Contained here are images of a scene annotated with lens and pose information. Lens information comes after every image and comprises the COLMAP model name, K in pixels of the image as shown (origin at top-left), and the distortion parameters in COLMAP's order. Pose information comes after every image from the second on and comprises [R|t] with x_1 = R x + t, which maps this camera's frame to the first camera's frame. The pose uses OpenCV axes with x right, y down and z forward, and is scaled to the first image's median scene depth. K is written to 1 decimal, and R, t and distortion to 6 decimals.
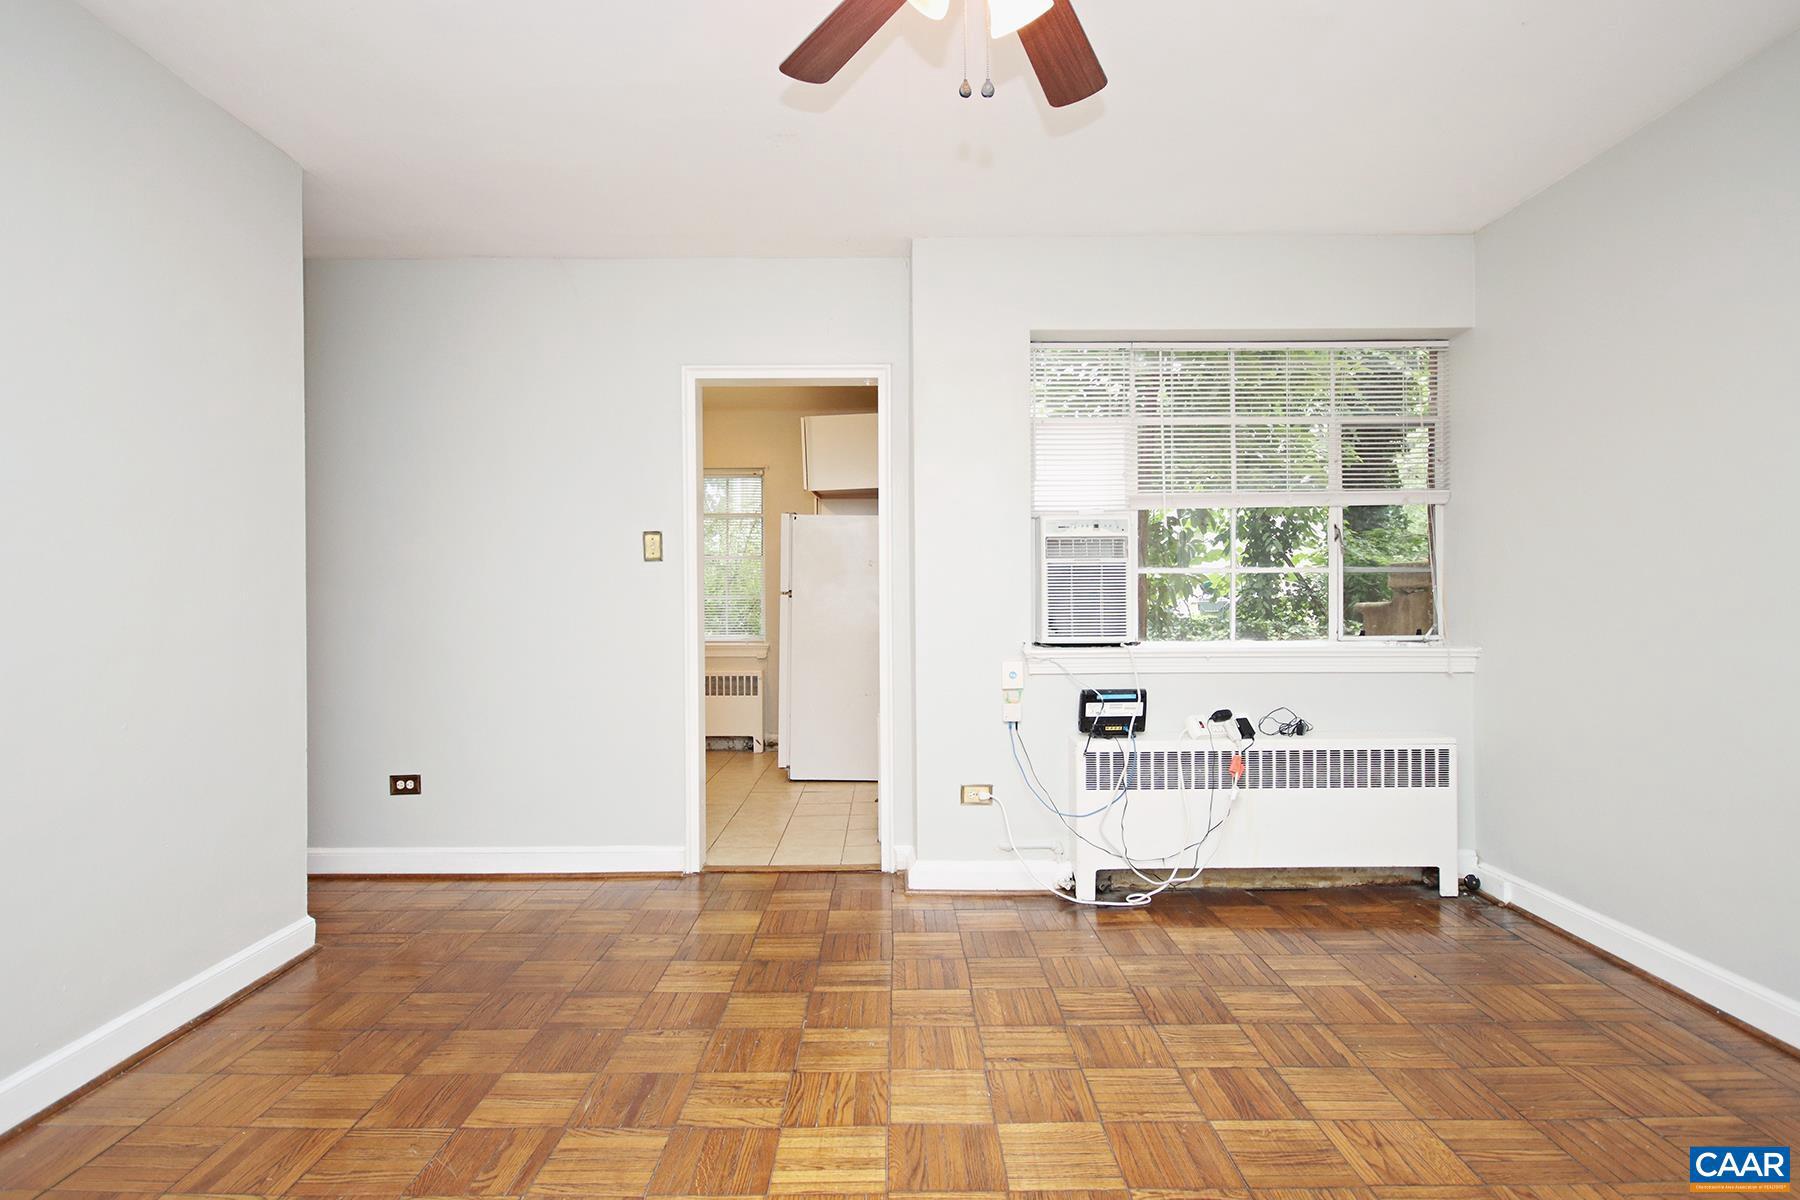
lens RADIAL K [[962.2, 0, 900.5], [0, 962.2, 596.5], [0, 0, 1]] dist [0.006509, 0.002208]
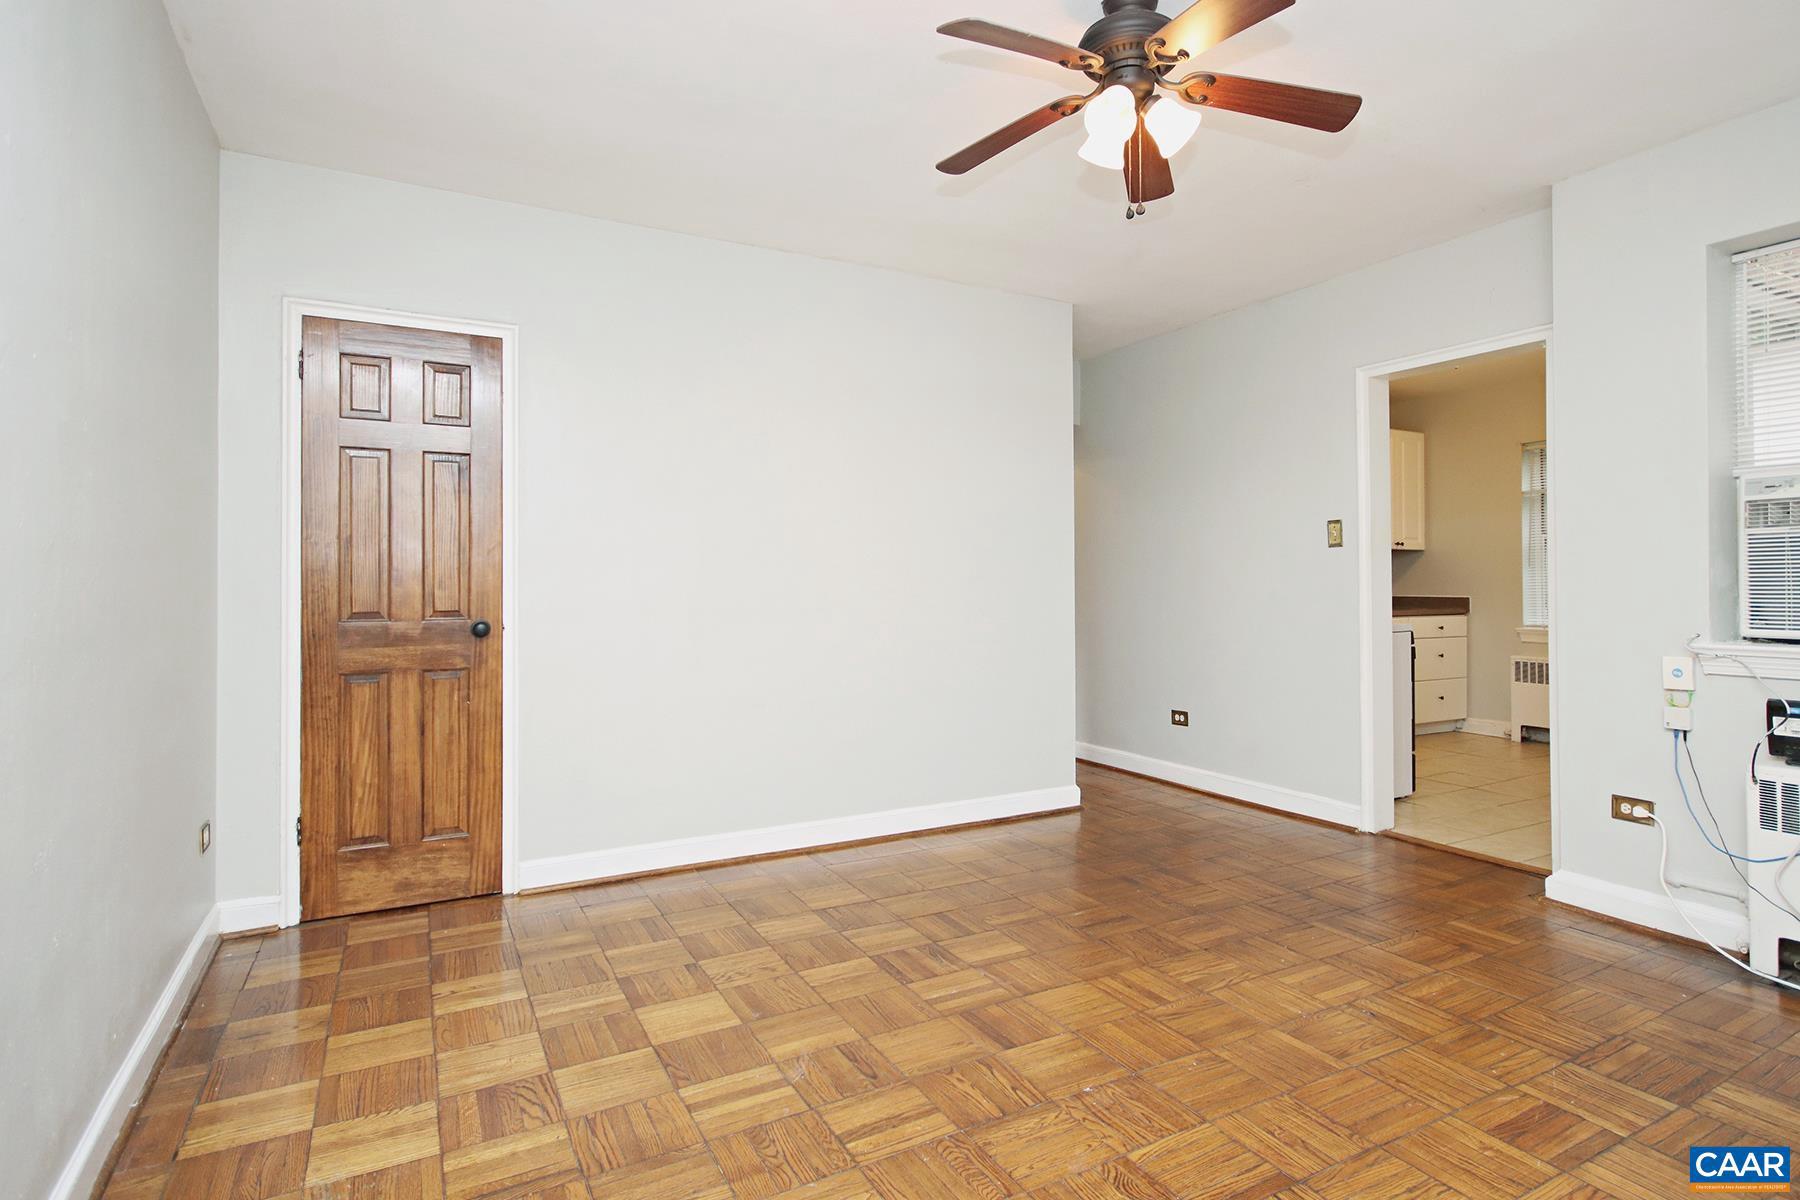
lens RADIAL K [[962.2, 0, 899.2], [0, 962.2, 582.2], [0, 0, 1]] dist [0.006509, 0.002208]
pose [[0.460239, 0.001164, -0.887795, 0.556303], [0.004359, 0.999984, 0.003571, -0.001562], [0.887785, -0.005513, 0.460226, 0.033479]]
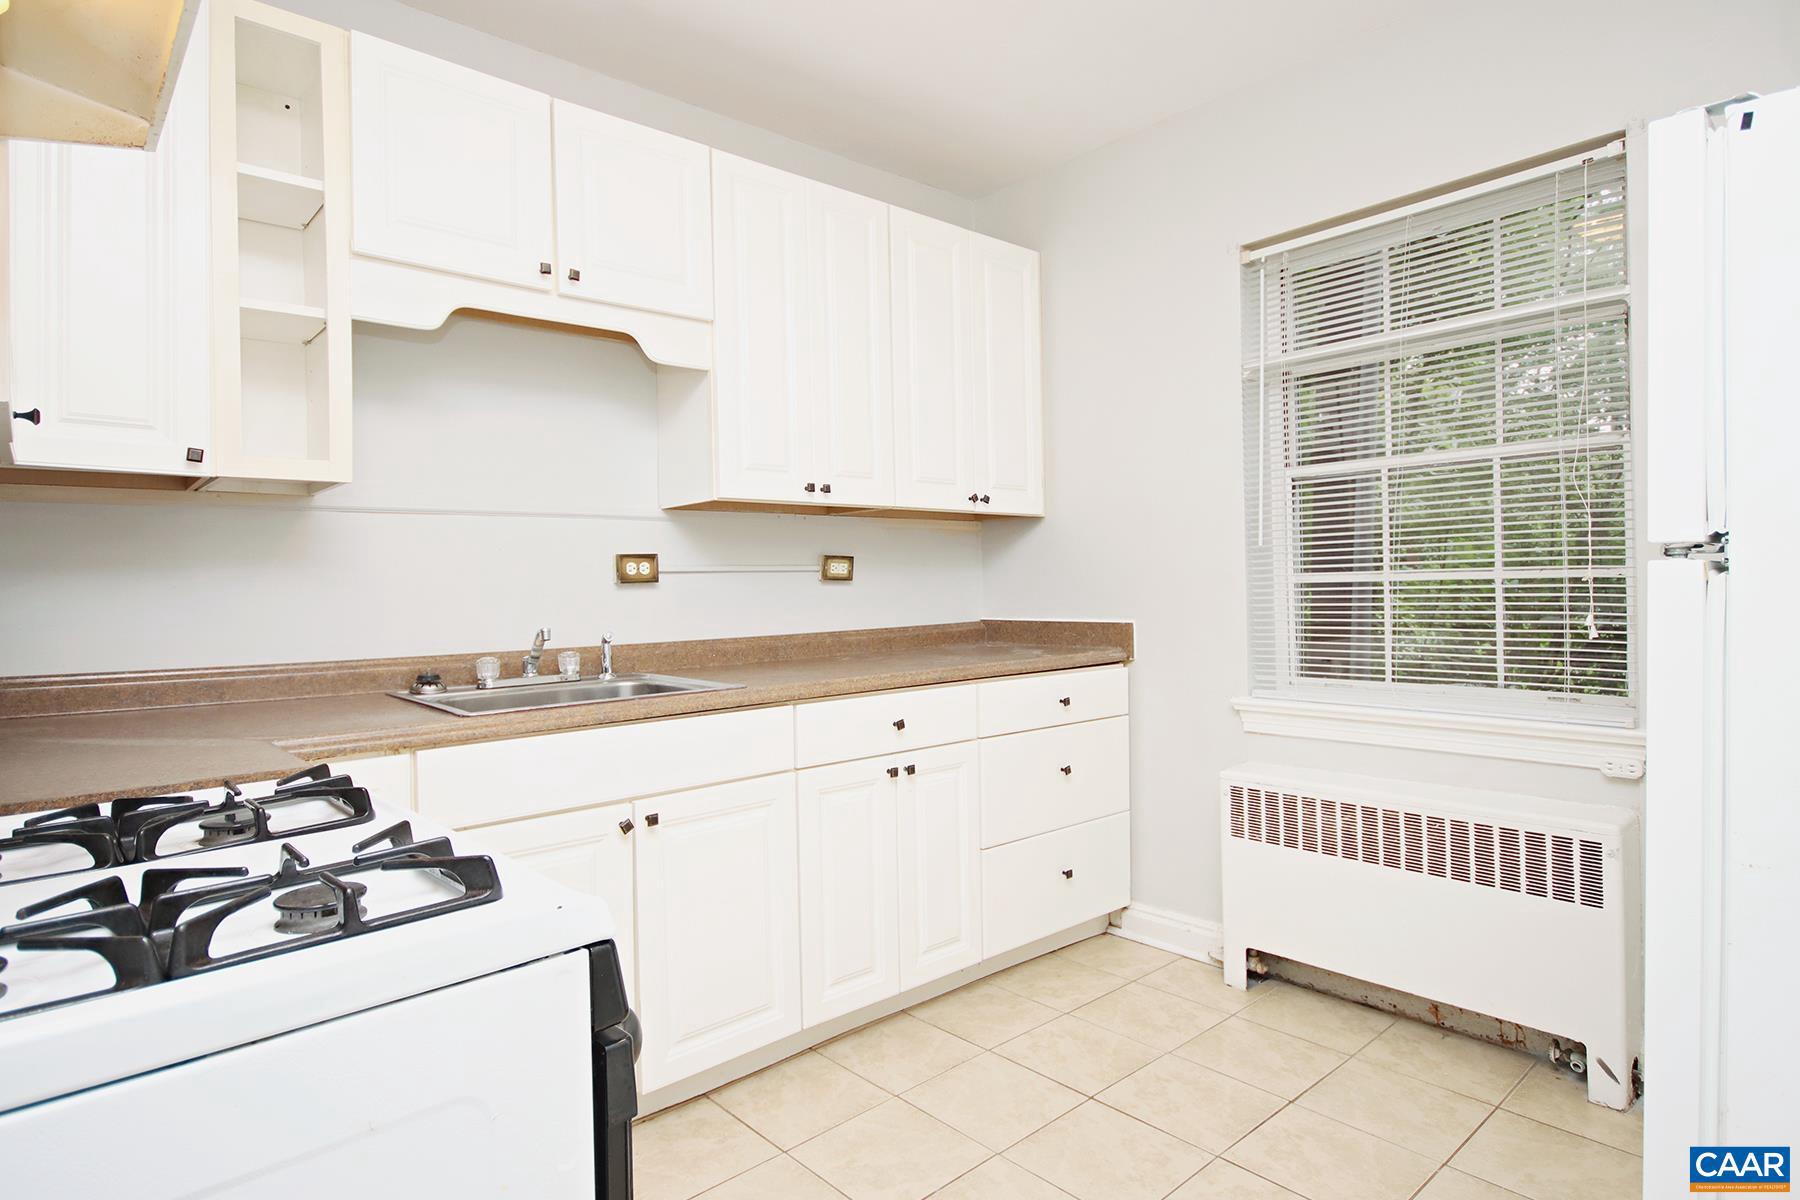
lens RADIAL K [[962.2, 0, 893.0], [0, 962.2, 593.4], [0, 0, 1]] dist [0.006509, 0.002208]
pose [[0.665622, -0.012670, -0.746181, 0.028668], [0.014754, 0.999884, -0.003817, 0.010551], [0.746143, -0.008468, 0.665732, 0.926269]]
